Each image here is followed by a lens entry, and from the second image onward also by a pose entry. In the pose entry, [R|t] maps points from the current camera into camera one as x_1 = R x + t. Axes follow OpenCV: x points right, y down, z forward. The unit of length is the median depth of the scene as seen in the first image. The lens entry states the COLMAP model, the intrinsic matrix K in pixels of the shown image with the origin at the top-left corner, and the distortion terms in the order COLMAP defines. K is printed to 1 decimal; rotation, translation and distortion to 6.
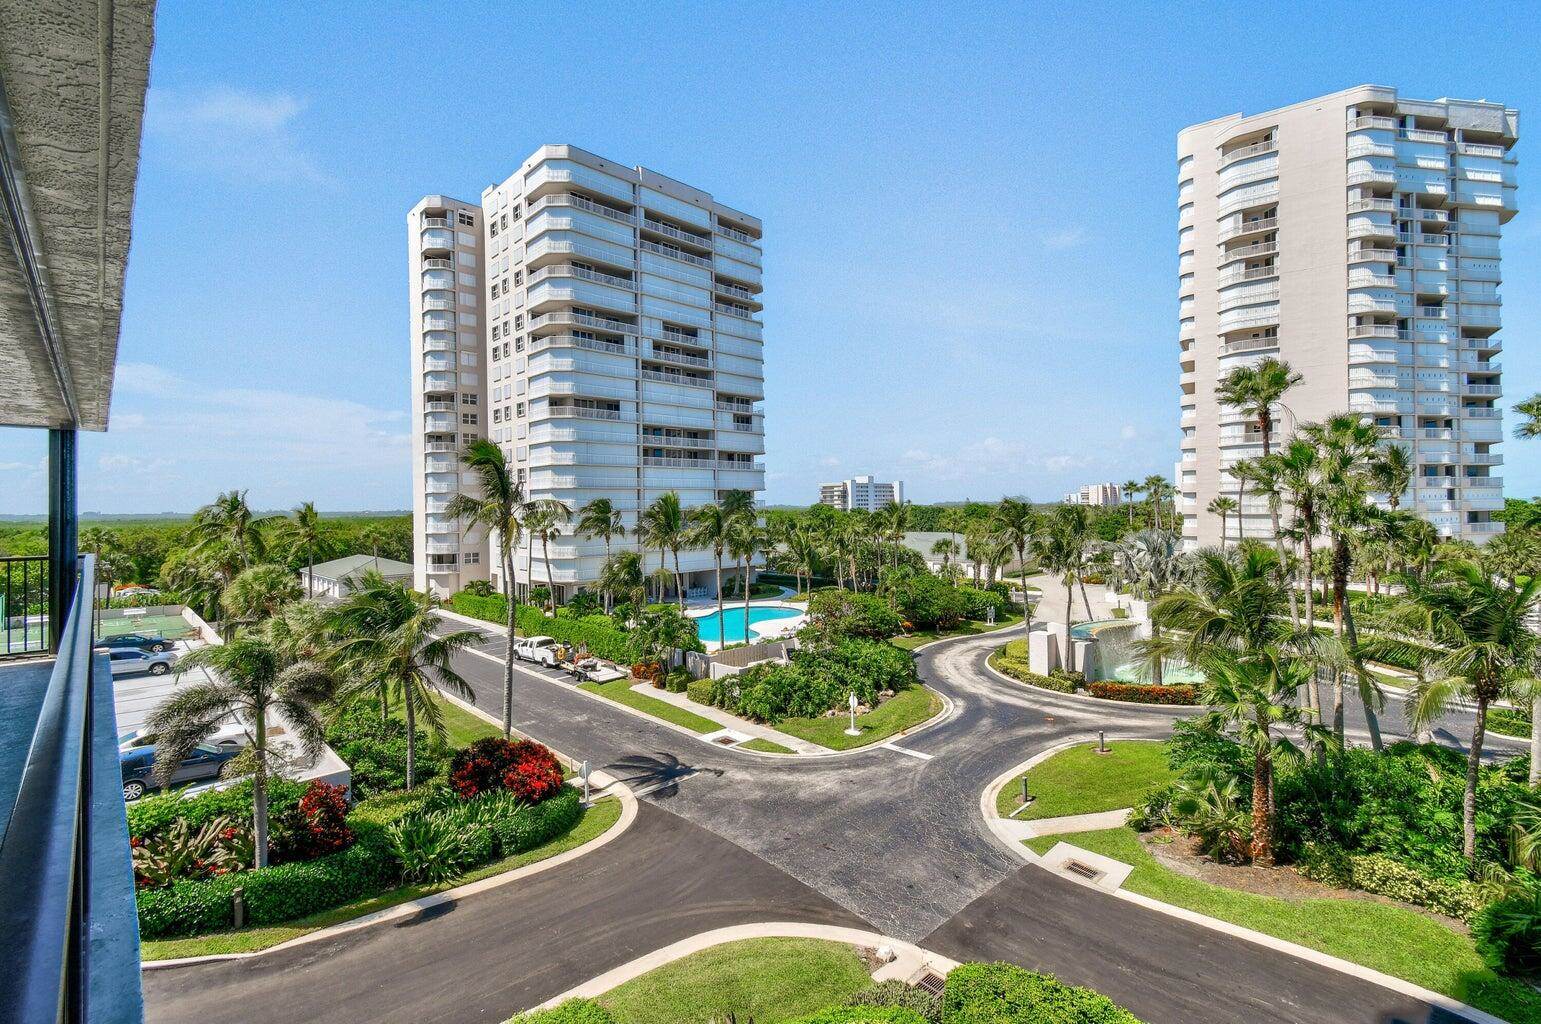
lens RADIAL K [[711.8, 0, 774.1], [0, 711.8, 506.2], [0, 0, 1]] dist [-0.000328, -0.000626]
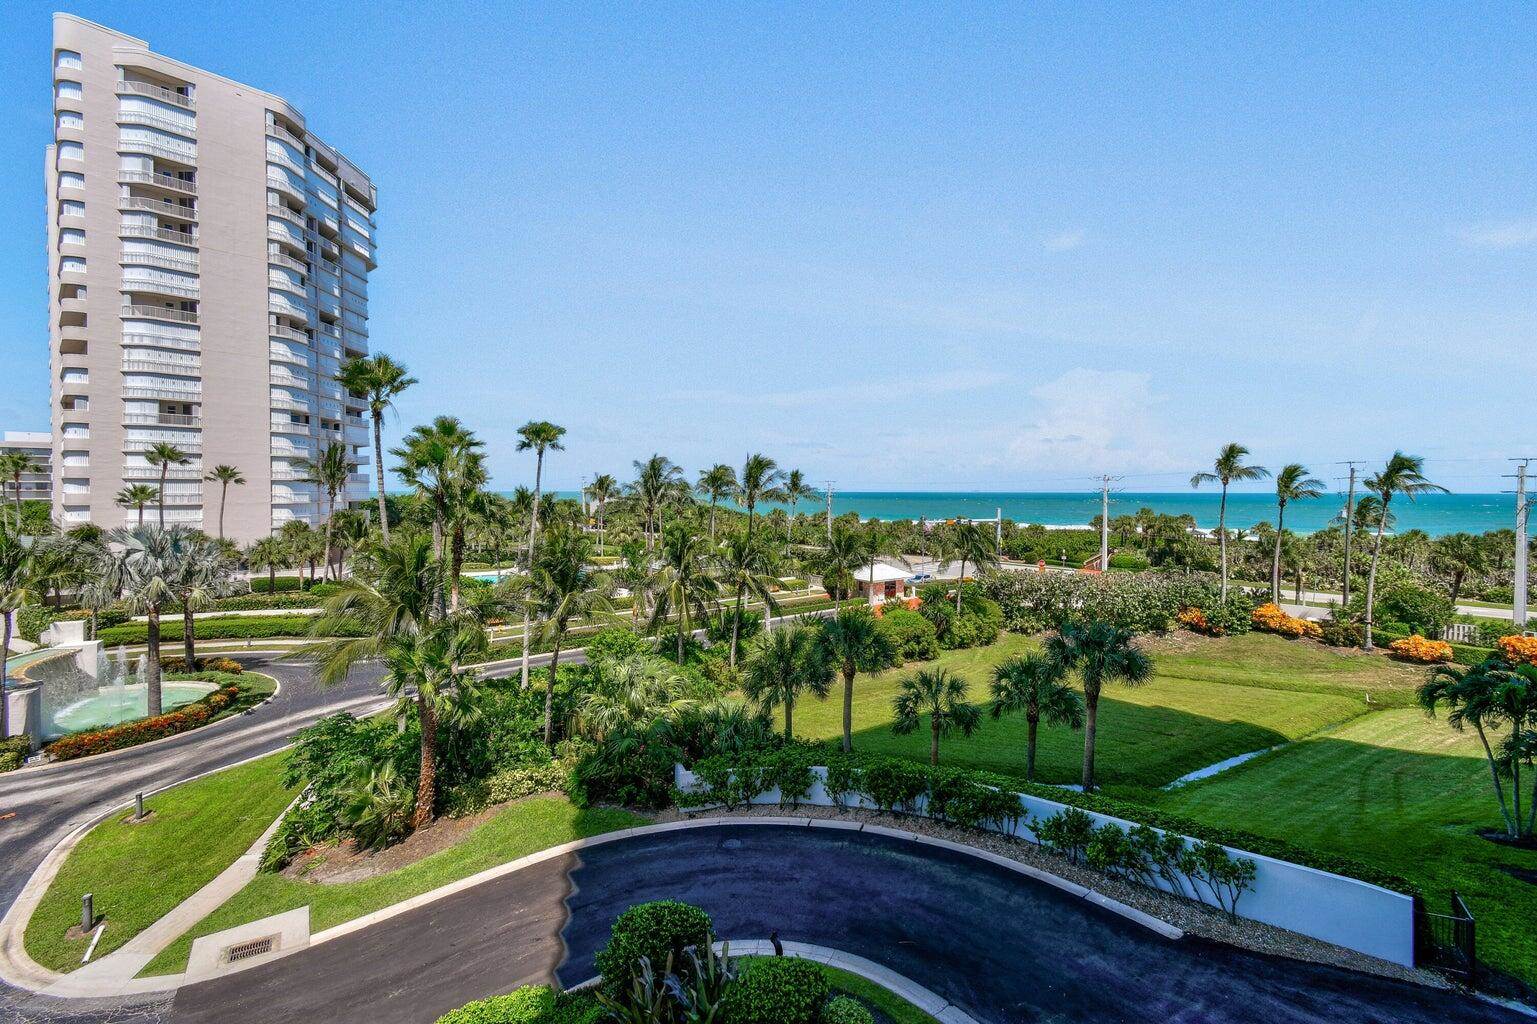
lens RADIAL K [[709.9, 0, 772.1], [0, 709.9, 506.2], [0, 0, 1]] dist [-0.000328, -0.000626]
pose [[0.075059, -0.007388, 0.997152, -0.171260], [-0.007510, 0.999940, 0.007974, 0.000084], [-0.997151, -0.008087, 0.074999, 0.191878]]
